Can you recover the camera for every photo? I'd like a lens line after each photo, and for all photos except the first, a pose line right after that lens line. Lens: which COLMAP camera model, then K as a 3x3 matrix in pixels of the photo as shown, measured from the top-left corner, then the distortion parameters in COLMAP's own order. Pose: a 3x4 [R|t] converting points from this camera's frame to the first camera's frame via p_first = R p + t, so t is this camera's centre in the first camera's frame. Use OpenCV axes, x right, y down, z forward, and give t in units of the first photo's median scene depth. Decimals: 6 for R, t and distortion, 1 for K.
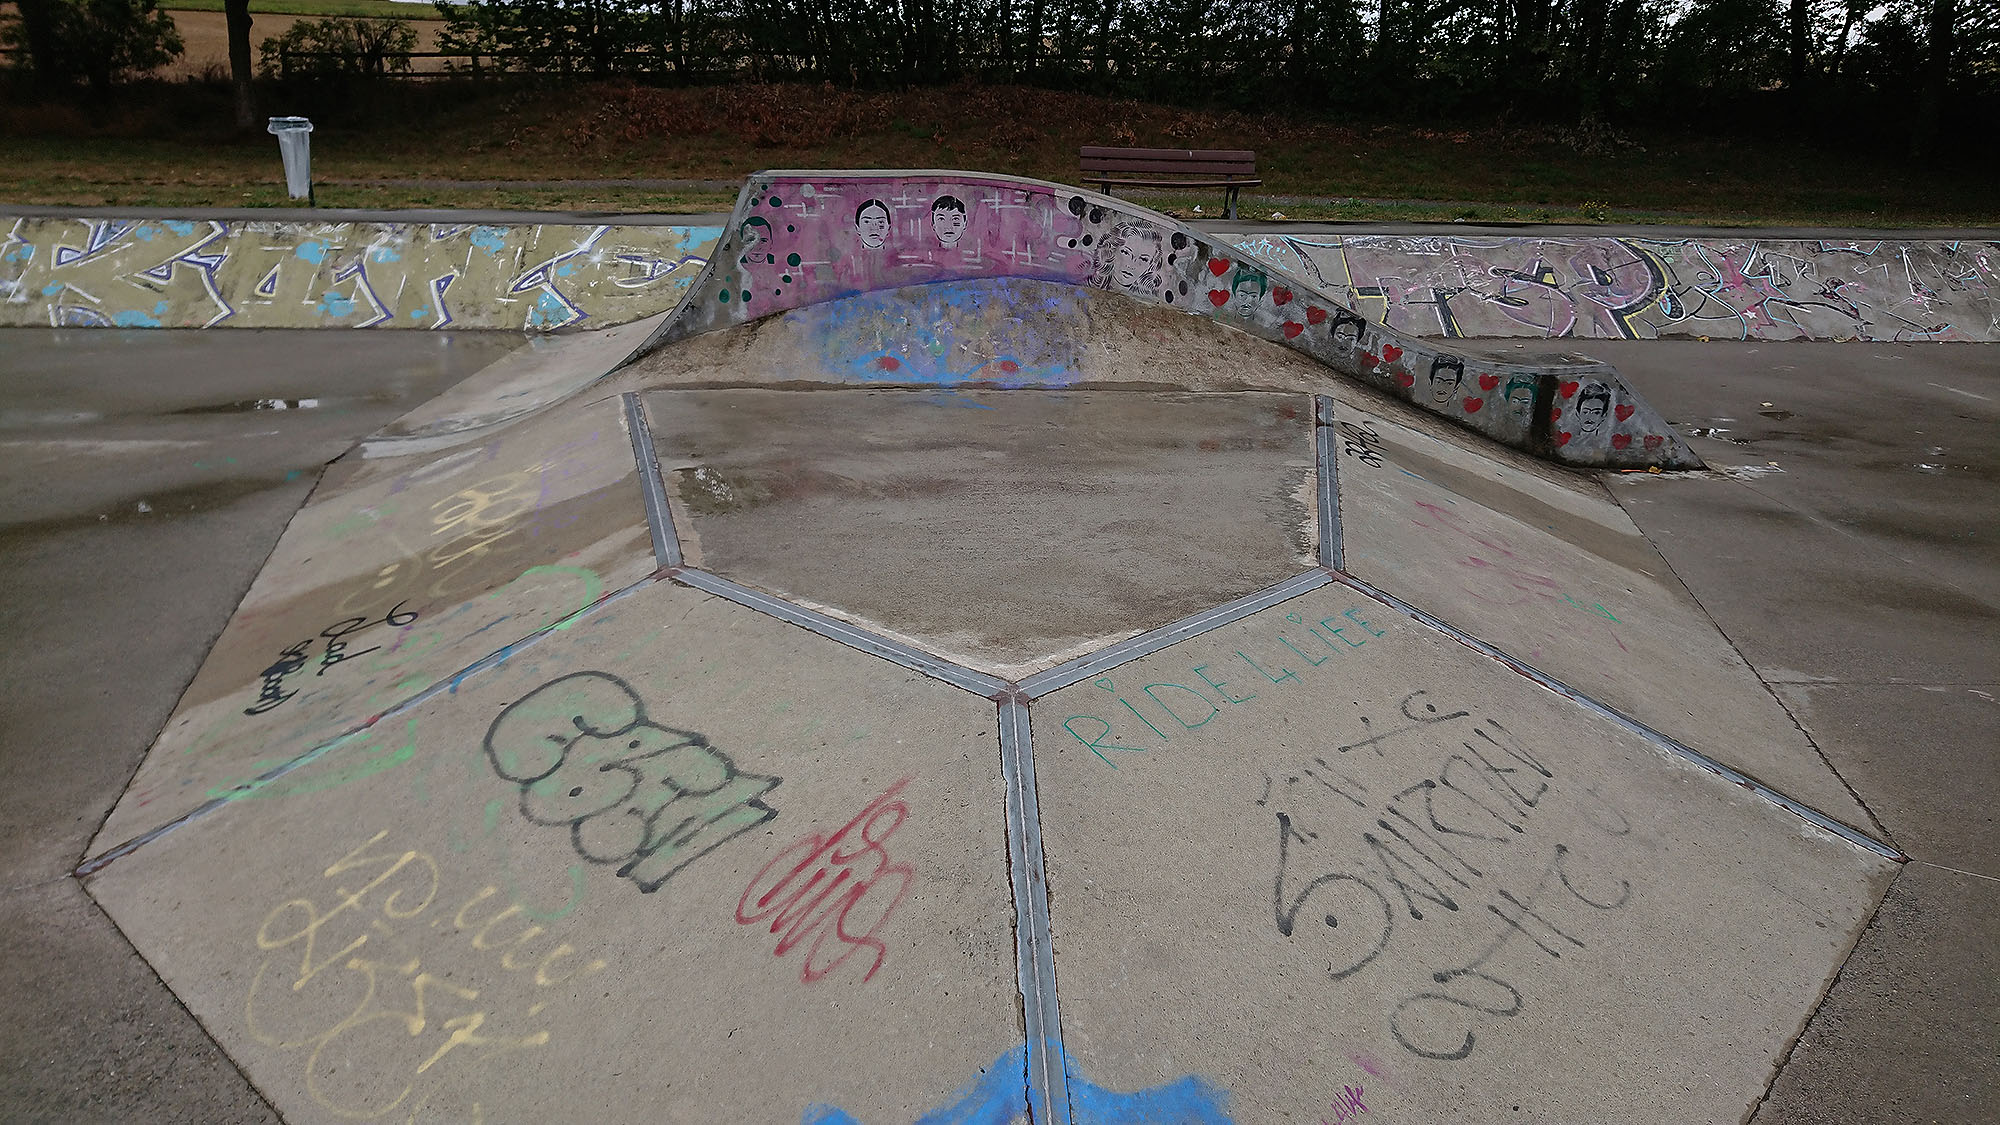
lens RADIAL K [[1377.8, 0, 1003.5], [0, 1377.8, 548.1], [0, 0, 1]] dist [0.006292, 0.000356]
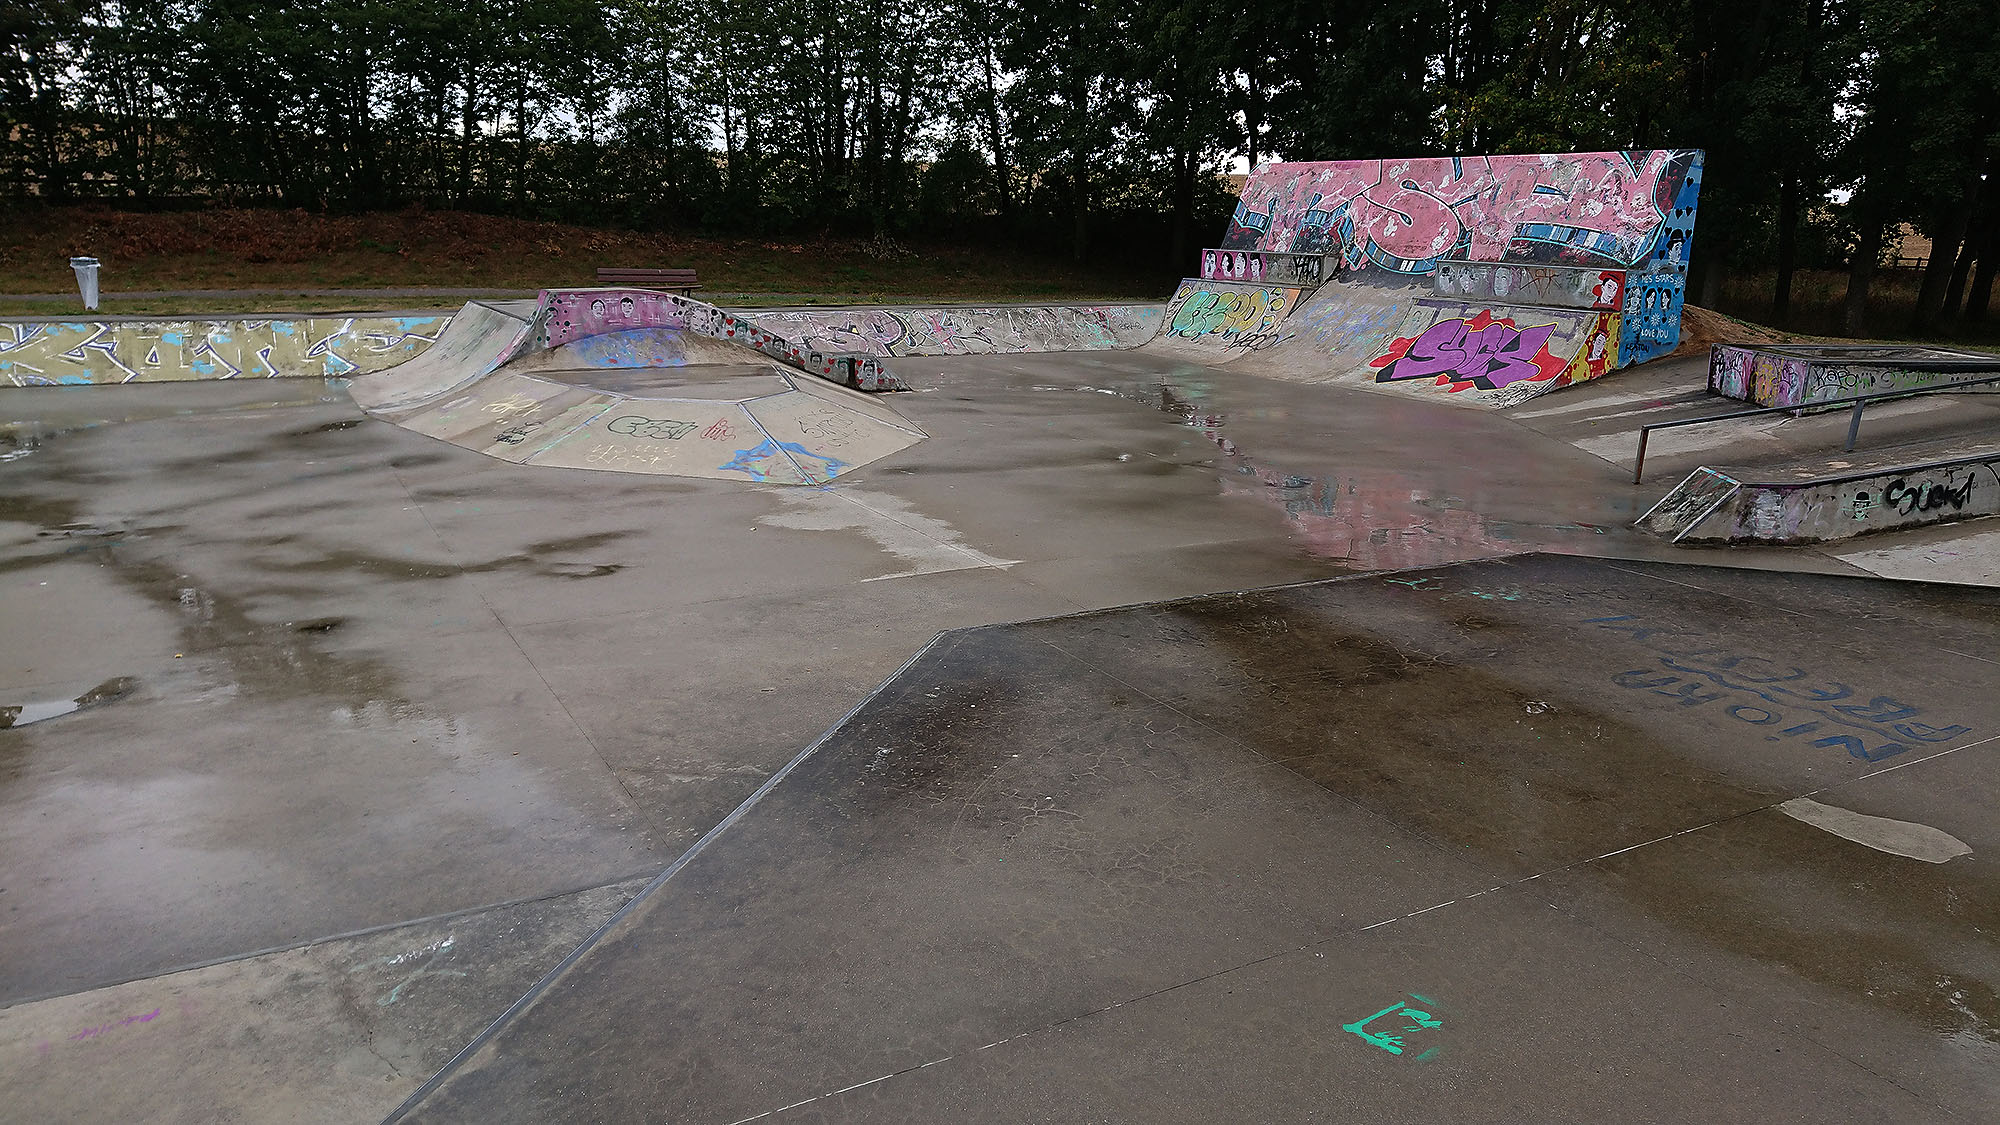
lens RADIAL K [[1377.8, 0, 1003.5], [0, 1377.8, 548.1], [0, 0, 1]] dist [0.006292, 0.000356]
pose [[0.896320, -0.102121, 0.431489, -0.340484], [0.129592, 0.990961, -0.034666, 0.236053], [-0.424048, 0.086989, 0.901452, -0.959181]]
